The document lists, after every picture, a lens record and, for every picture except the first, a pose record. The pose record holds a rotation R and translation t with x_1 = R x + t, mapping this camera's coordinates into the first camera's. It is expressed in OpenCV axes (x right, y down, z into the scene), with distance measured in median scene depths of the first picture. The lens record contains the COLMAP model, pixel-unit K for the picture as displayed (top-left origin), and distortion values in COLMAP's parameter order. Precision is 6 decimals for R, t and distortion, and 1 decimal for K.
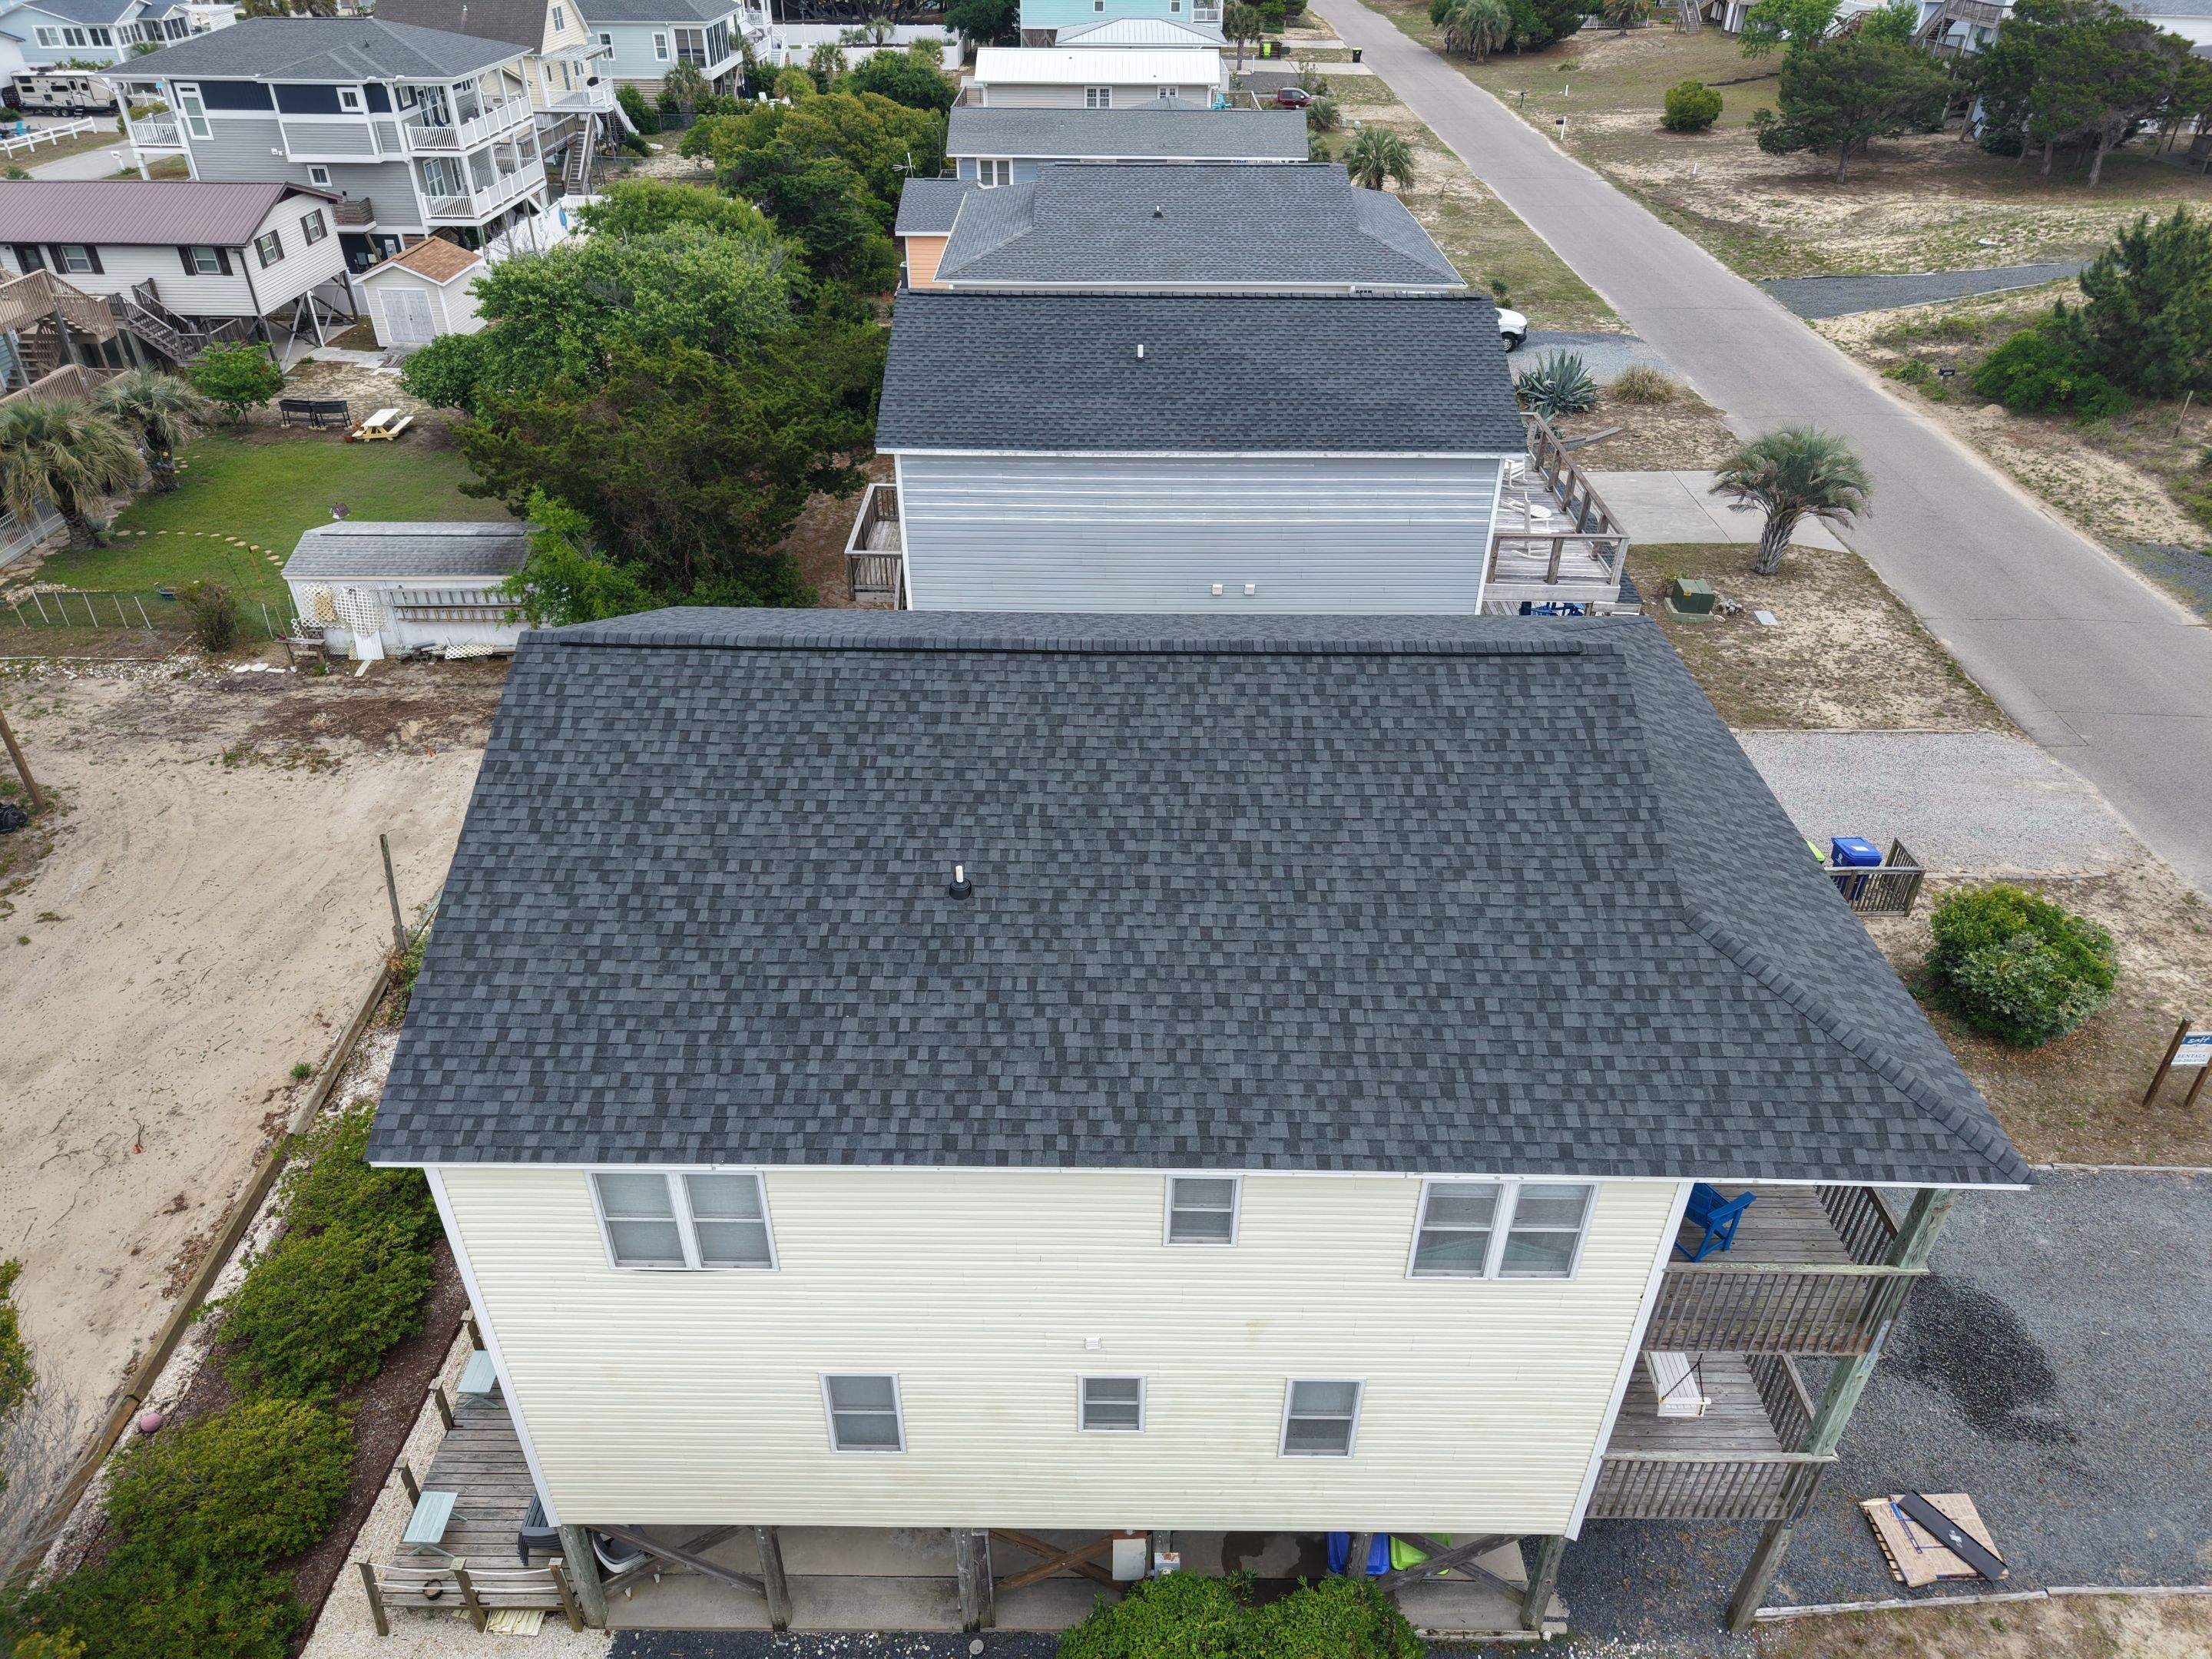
lens RADIAL K [[1475.6, 0, 1101.6], [0, 1475.6, 829.8], [0, 0, 1]] dist [0.024068, -0.020866]
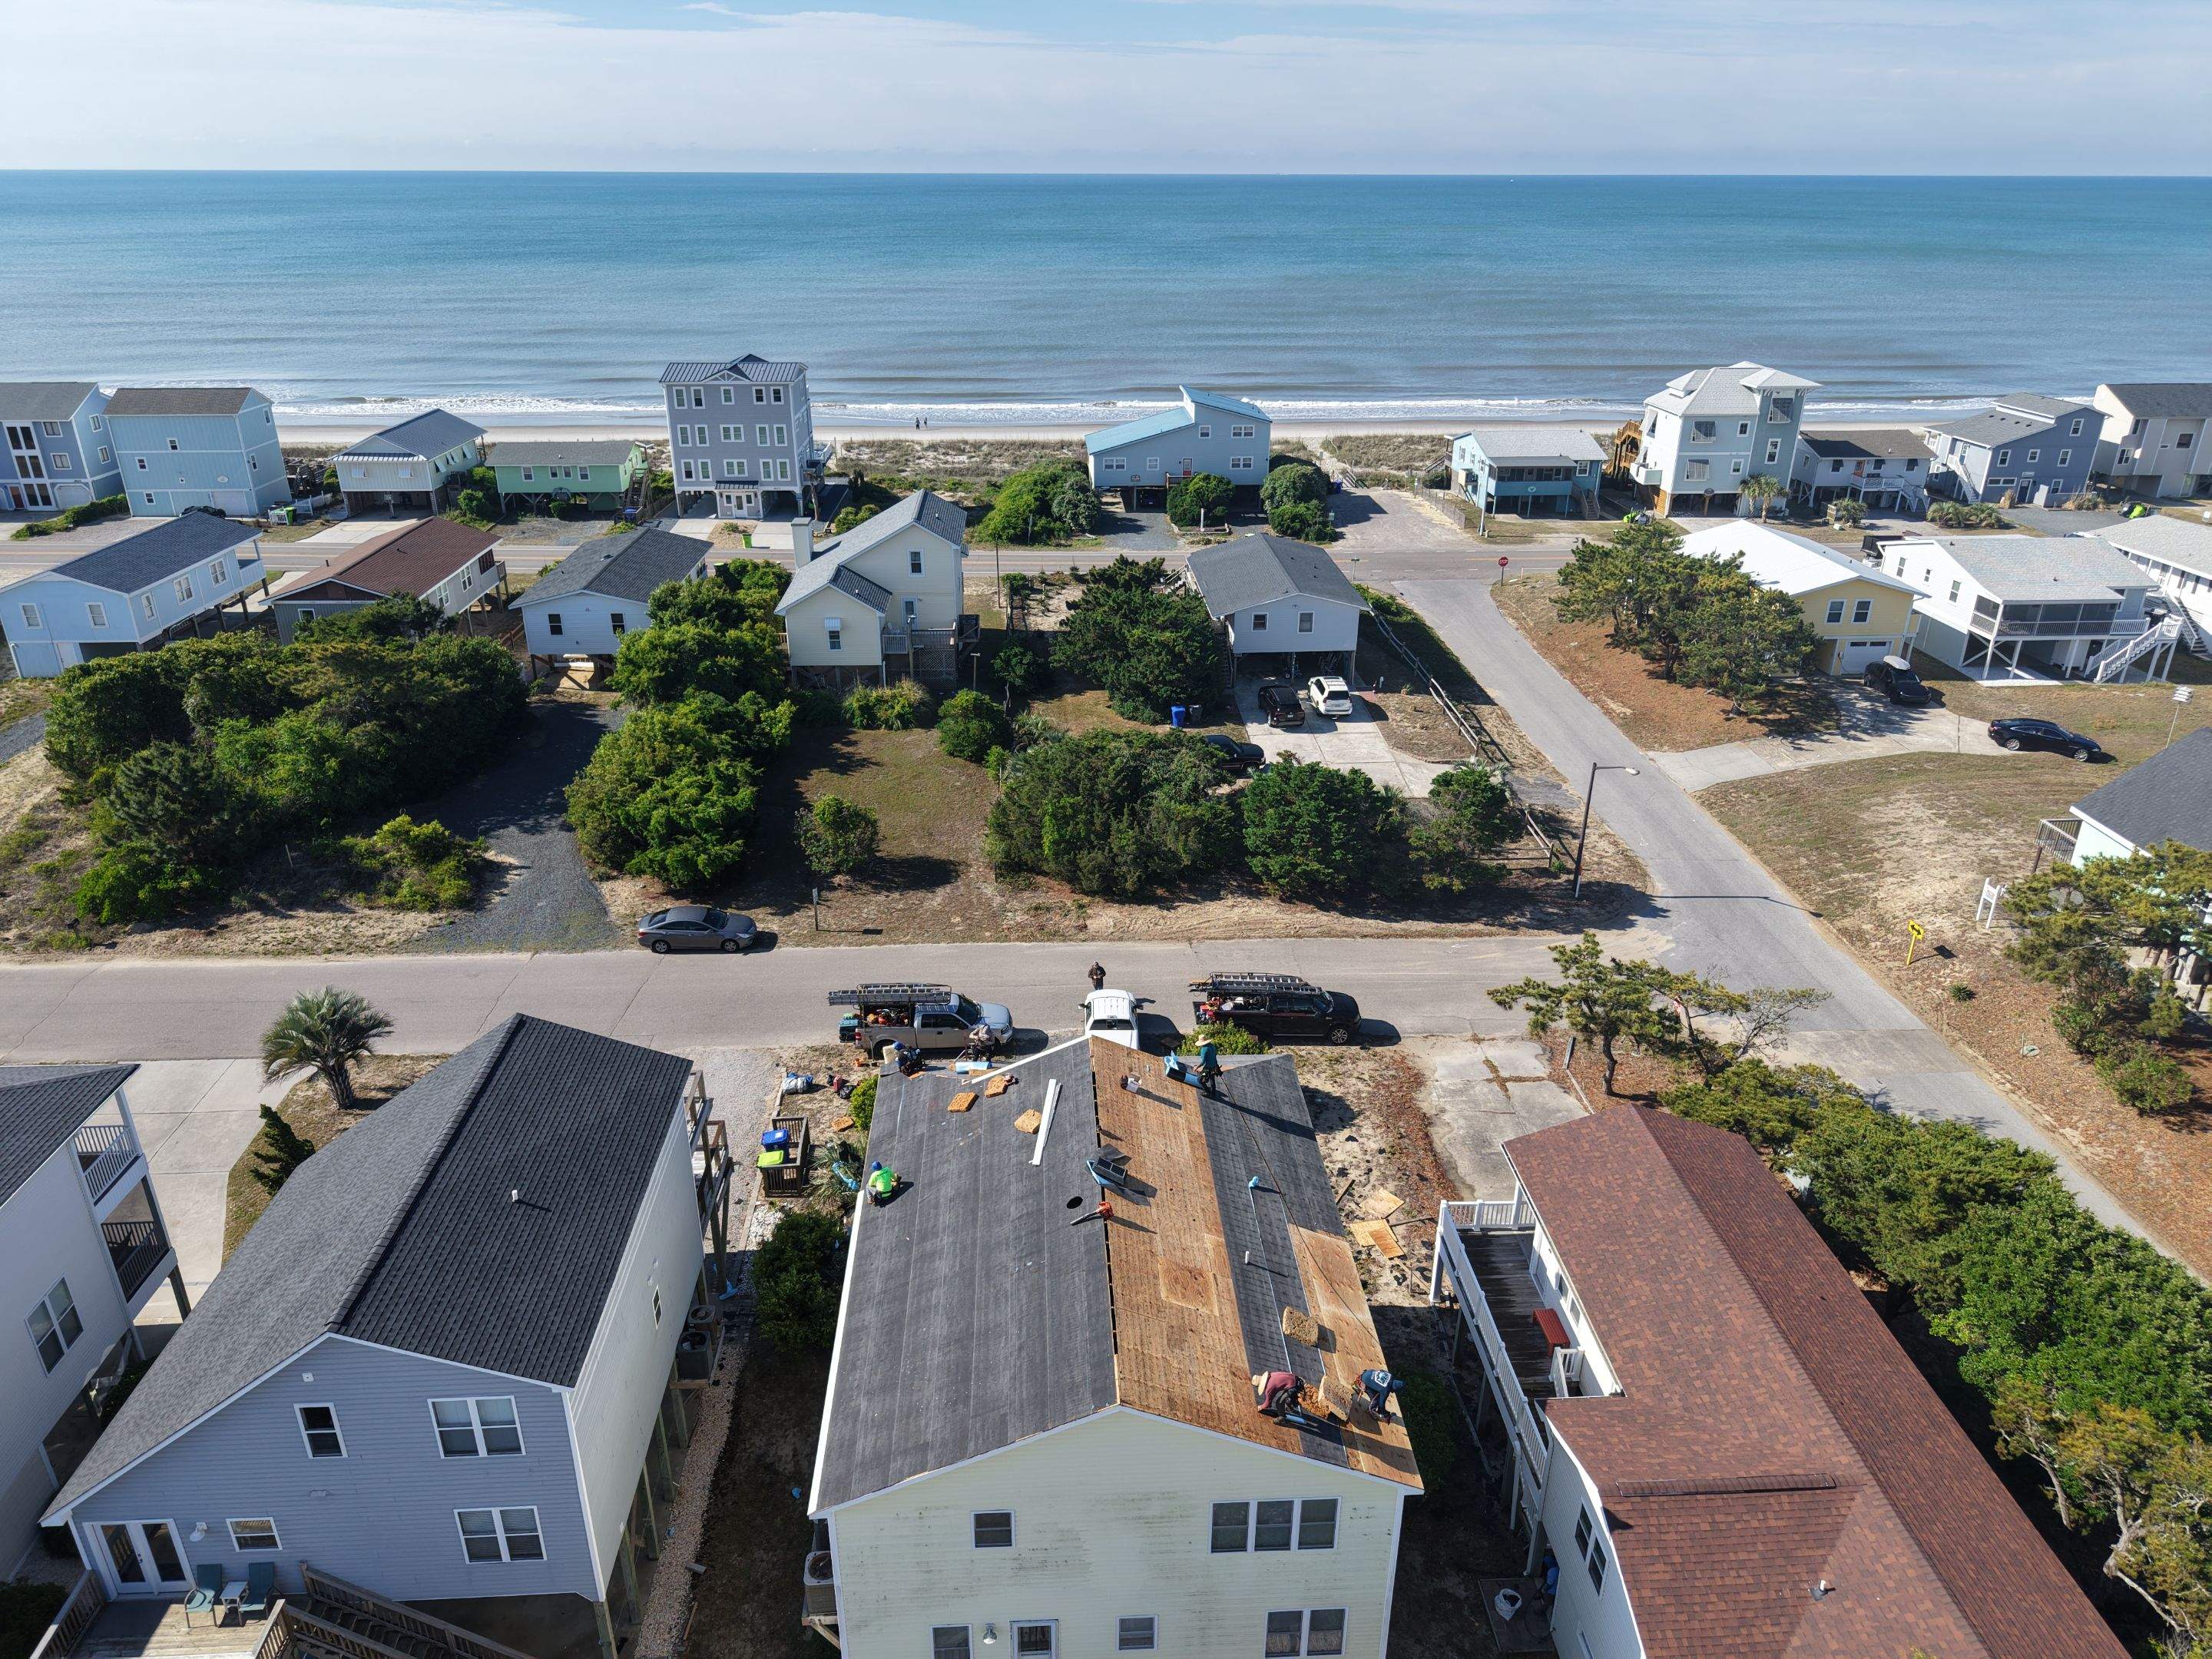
lens RADIAL K [[1475.6, 0, 1107.1], [0, 1475.6, 841.7], [0, 0, 1]] dist [0.024068, -0.020866]
pose [[-0.061629, -0.418965, 0.905908, -0.647800], [0.553815, 0.740740, 0.380254, -0.489602], [-0.830356, 0.525140, 0.186378, 0.165786]]
